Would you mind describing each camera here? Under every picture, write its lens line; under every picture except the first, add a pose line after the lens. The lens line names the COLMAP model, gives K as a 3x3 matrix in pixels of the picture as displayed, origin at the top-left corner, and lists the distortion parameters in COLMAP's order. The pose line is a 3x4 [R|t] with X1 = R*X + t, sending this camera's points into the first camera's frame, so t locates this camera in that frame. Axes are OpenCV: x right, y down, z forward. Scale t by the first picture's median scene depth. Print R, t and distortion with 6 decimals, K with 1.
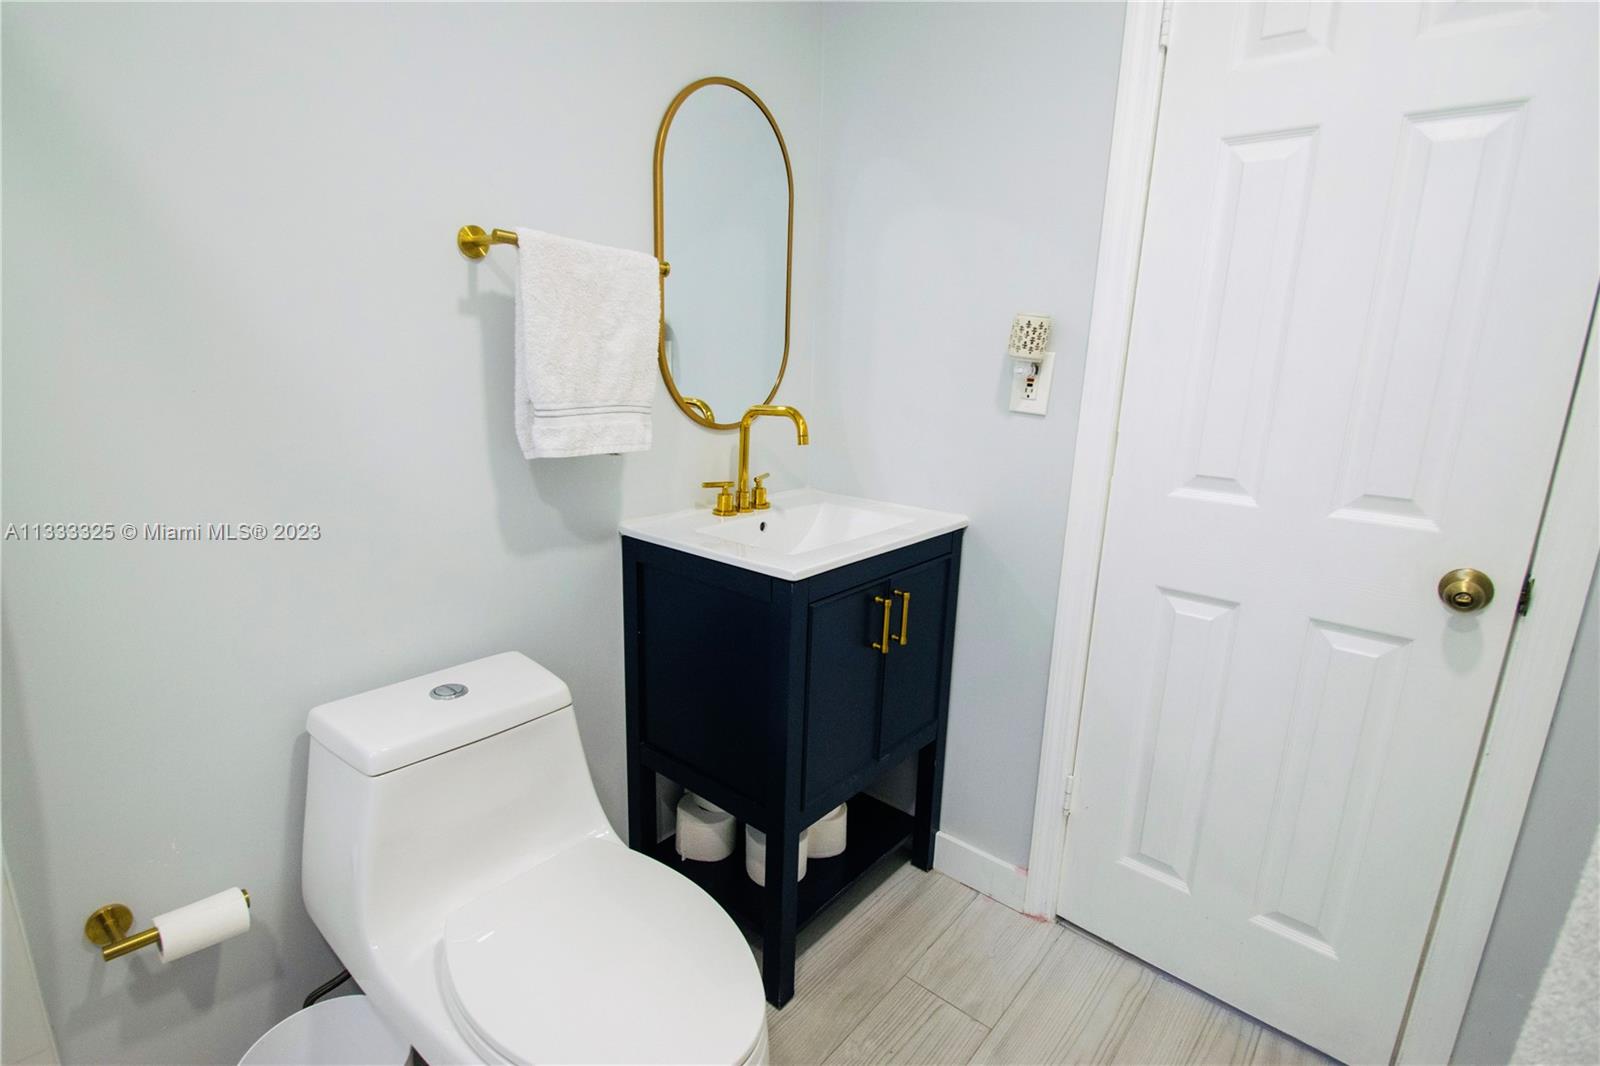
lens RADIAL K [[764.3, 0, 791.8], [0, 764.3, 534.0], [0, 0, 1]] dist [0.001740, -0.011742]
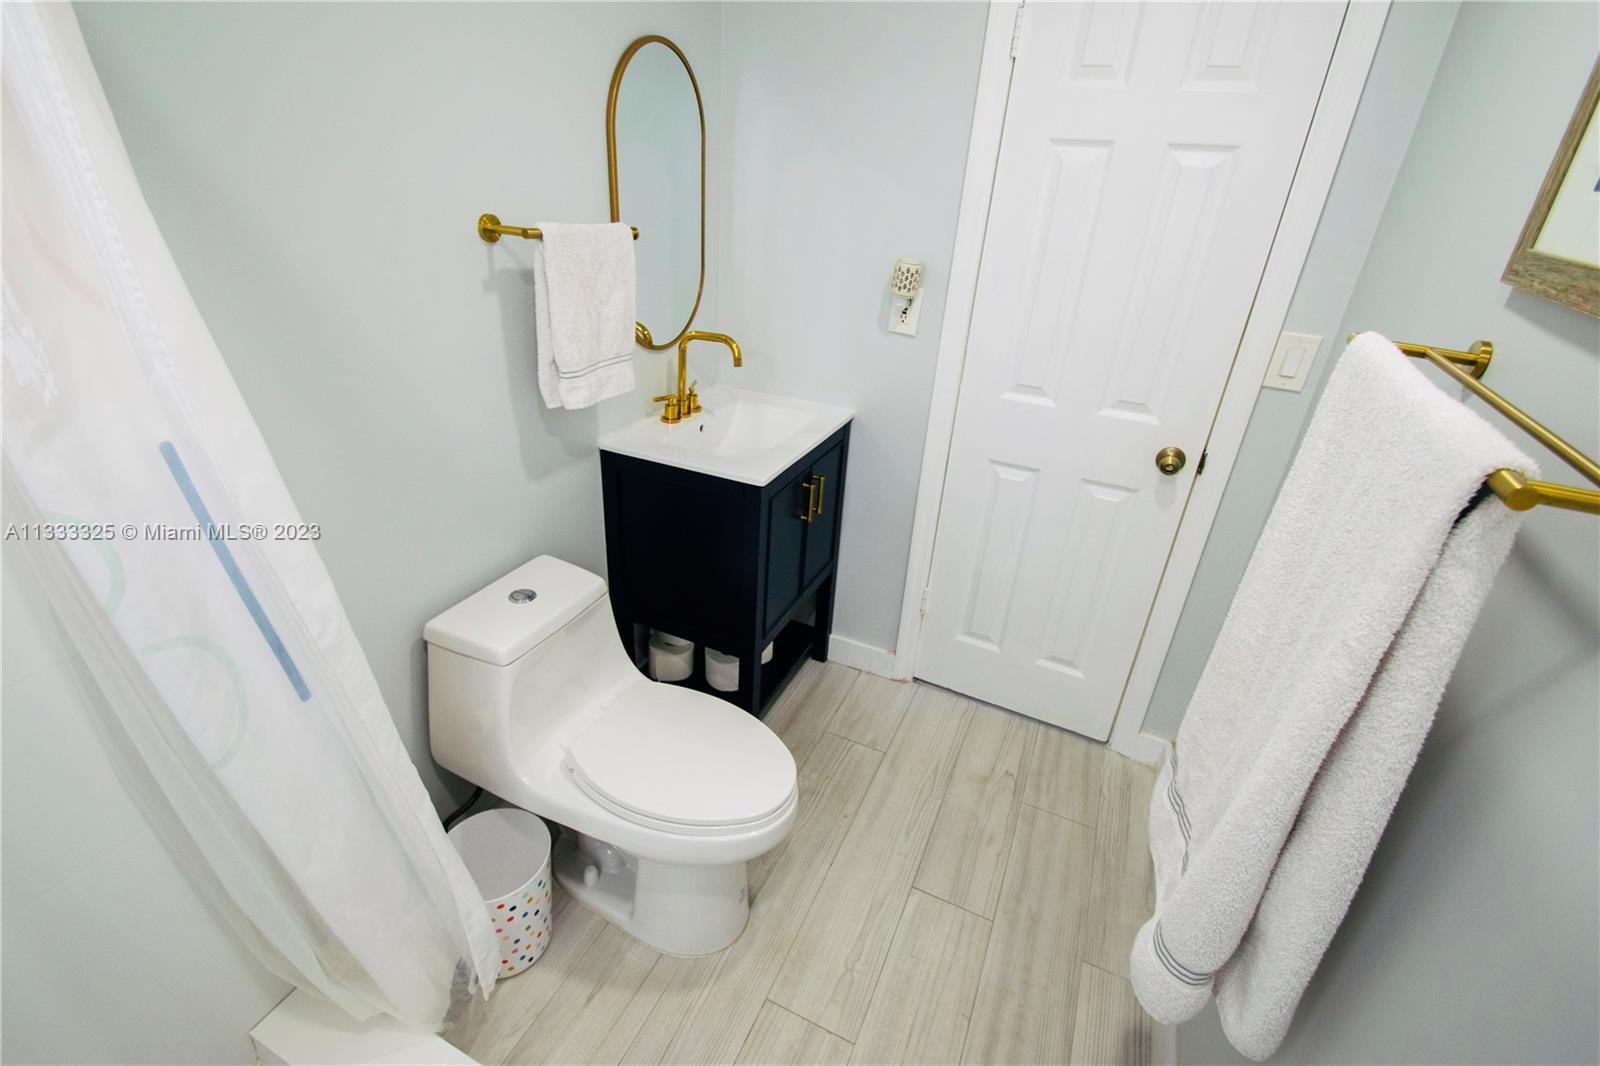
lens RADIAL K [[722.2, 0, 789.5], [0, 722.2, 531.0], [0, 0, 1]] dist [-0.000754, -0.006879]
pose [[0.963205, -0.101528, 0.248855, -0.242869], [0.038202, 0.968223, 0.247154, -0.154664], [-0.266040, -0.228553, 0.936475, -0.215822]]
